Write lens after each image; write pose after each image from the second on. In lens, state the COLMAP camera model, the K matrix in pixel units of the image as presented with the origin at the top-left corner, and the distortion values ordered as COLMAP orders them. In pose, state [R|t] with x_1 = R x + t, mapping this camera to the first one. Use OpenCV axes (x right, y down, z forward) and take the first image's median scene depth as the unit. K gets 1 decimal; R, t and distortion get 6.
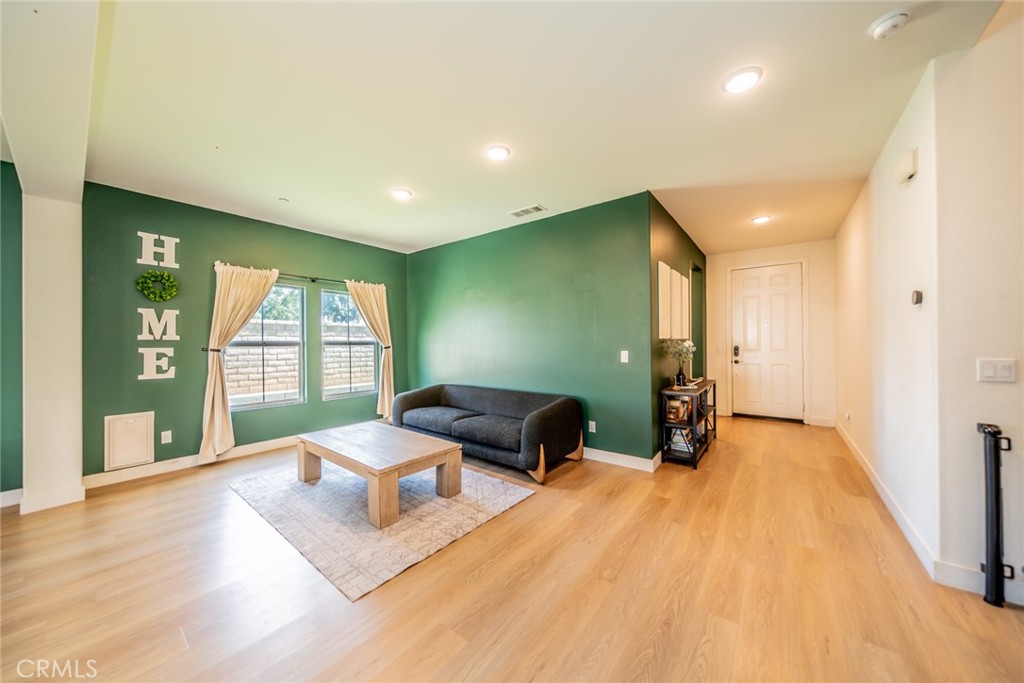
lens RADIAL K [[348.1, 0, 510.3], [0, 348.1, 342.0], [0, 0, 1]] dist [-0.008322, -0.000023]
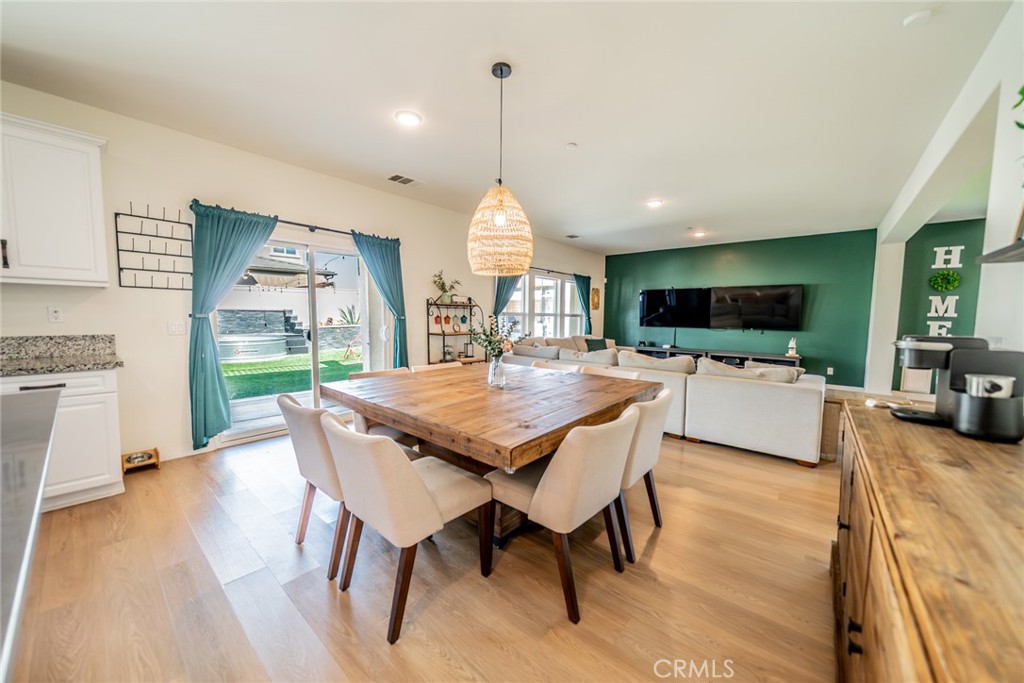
lens RADIAL K [[363.2, 0, 513.2], [0, 363.2, 343.1], [0, 0, 1]] dist [-0.004240, -0.000073]
pose [[-0.040896, 0.083174, -0.995696, 0.616008], [-0.010564, 0.996438, 0.083669, -0.001659], [0.999108, 0.013940, -0.039871, -0.772213]]
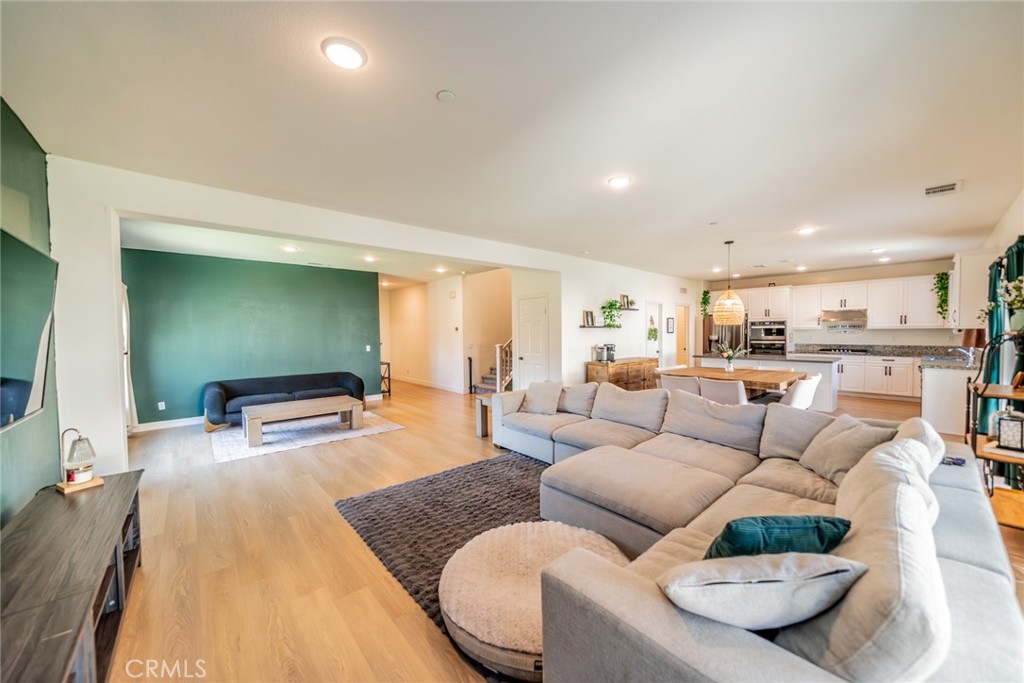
lens RADIAL K [[370.4, 0, 514.9], [0, 370.4, 342.1], [0, 0, 1]] dist [-0.006672, -0.000026]
pose [[0.178240, -0.024277, 0.983687, -1.600406], [0.008696, 0.999695, 0.023096, -0.037334], [-0.983949, 0.004438, 0.178397, -0.245694]]
